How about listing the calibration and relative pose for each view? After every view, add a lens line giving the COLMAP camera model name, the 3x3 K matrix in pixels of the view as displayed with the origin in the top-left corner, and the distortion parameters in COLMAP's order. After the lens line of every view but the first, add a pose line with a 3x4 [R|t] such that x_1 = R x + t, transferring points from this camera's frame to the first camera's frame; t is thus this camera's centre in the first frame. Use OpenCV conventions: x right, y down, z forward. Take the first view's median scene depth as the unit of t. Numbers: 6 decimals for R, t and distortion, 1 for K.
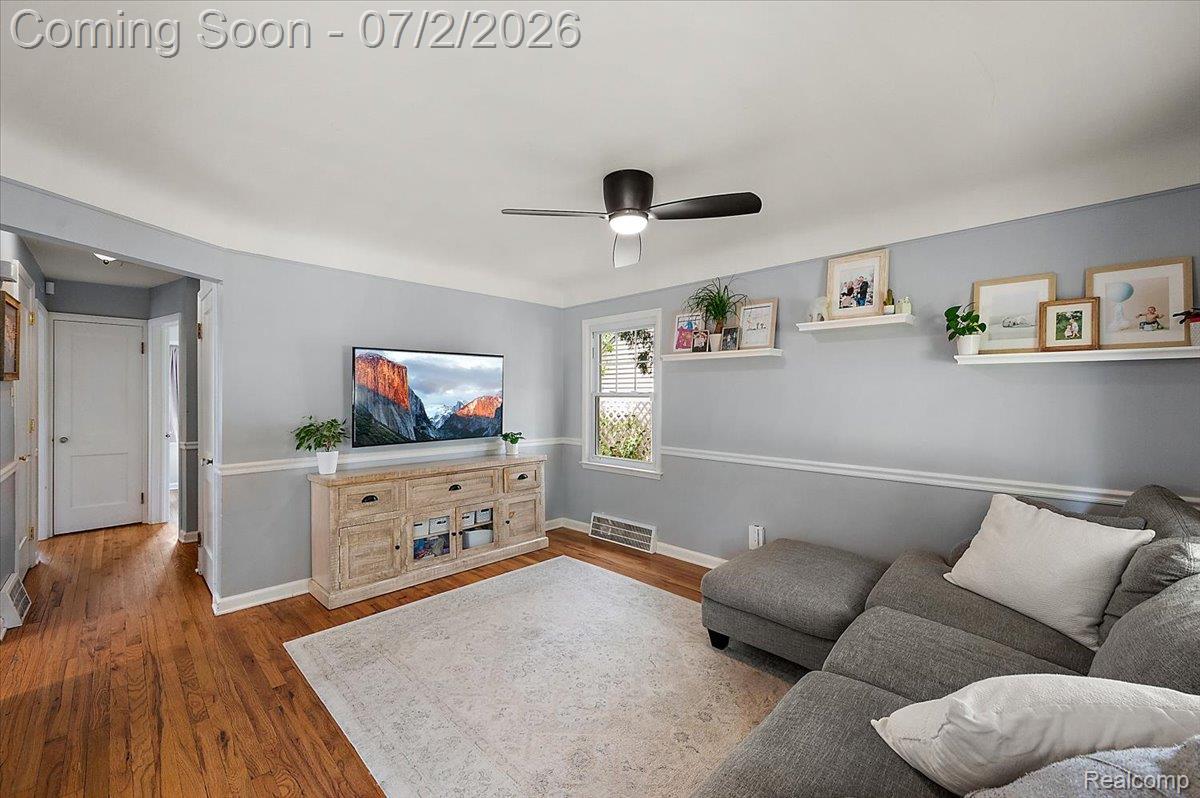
lens RADIAL K [[473.4, 0, 585.8], [0, 473.4, 397.9], [0, 0, 1]] dist [0.000563, 0.000194]
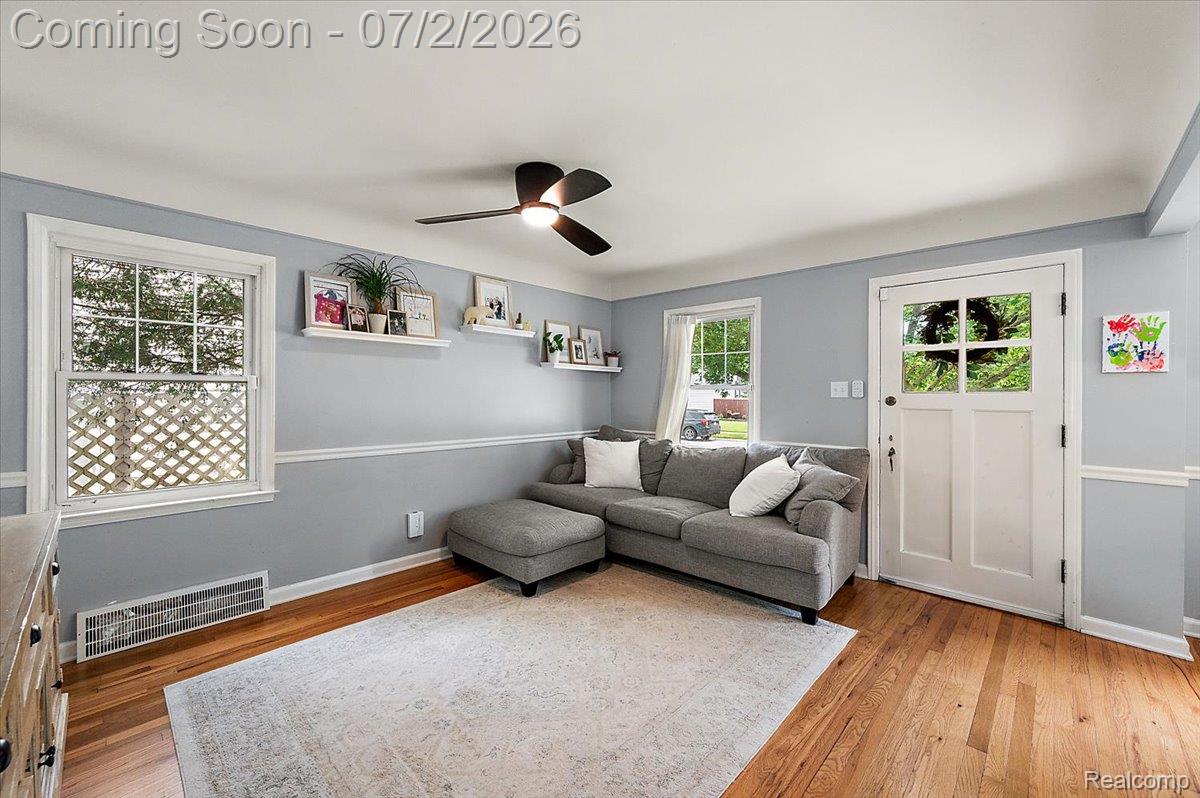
lens RADIAL K [[480.5, 0, 605.7], [0, 480.5, 394.4], [0, 0, 1]] dist [-0.000572, -0.000113]
pose [[-0.034579, -0.005061, 0.999389, -0.783730], [-0.002456, 0.999985, 0.004979, 0.013195], [-0.999399, -0.002282, -0.034591, 0.723435]]
